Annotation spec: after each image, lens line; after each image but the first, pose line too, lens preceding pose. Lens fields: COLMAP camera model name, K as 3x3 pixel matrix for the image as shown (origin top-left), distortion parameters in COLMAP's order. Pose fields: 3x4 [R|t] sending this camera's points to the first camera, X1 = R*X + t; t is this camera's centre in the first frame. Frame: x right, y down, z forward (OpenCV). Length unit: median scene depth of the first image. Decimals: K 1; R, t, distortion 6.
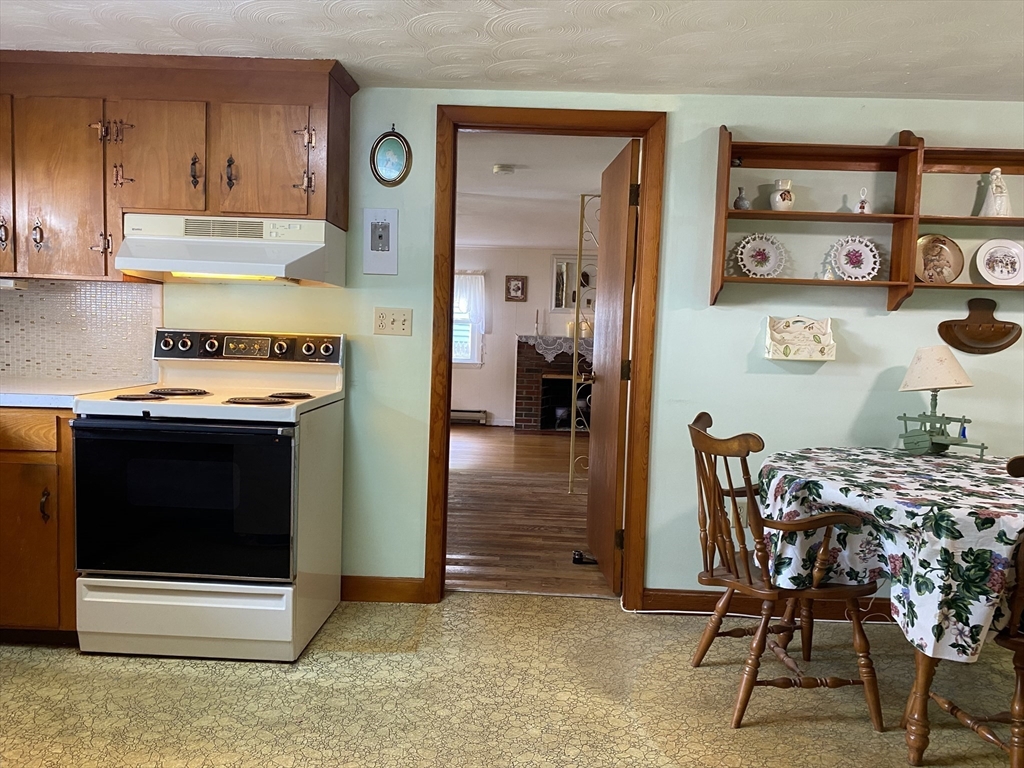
lens RADIAL K [[767.0, 0, 512.0], [0, 767.0, 384.0], [0, 0, 1]] dist [0.044641, -0.034211]
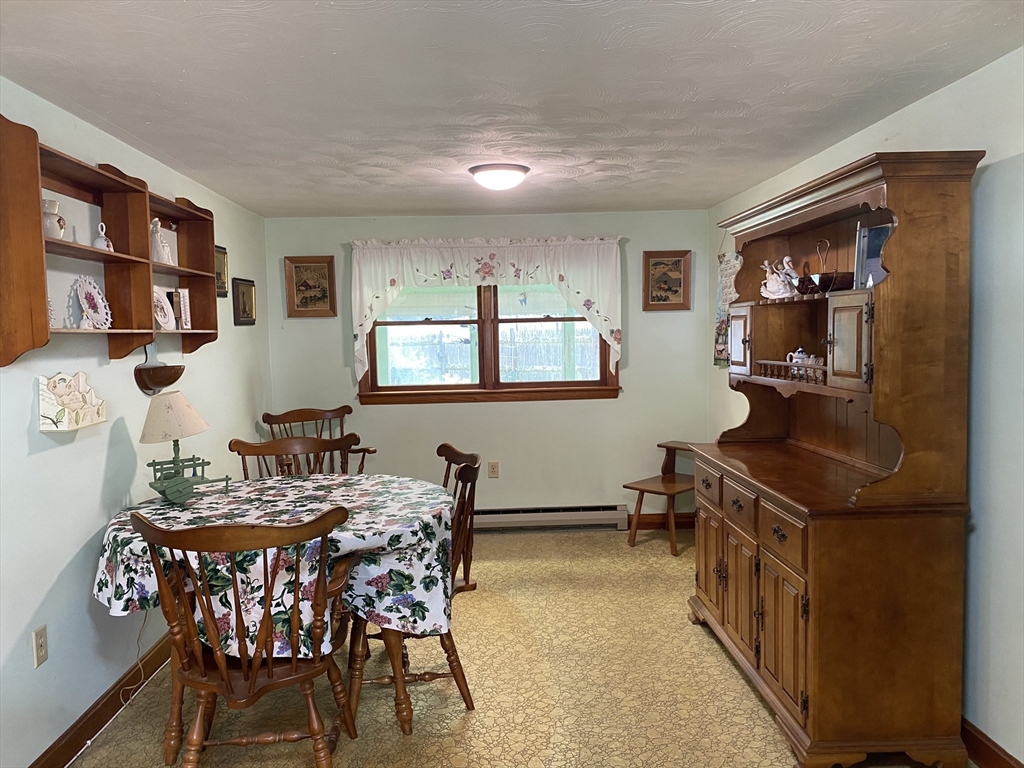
lens RADIAL K [[767.0, 0, 512.0], [0, 767.0, 384.0], [0, 0, 1]] dist [0.044641, -0.034211]
pose [[-0.059772, -0.100200, 0.993170, -0.466229], [0.088683, 0.990482, 0.105266, -0.123427], [-0.994265, 0.094369, -0.050317, 0.596428]]
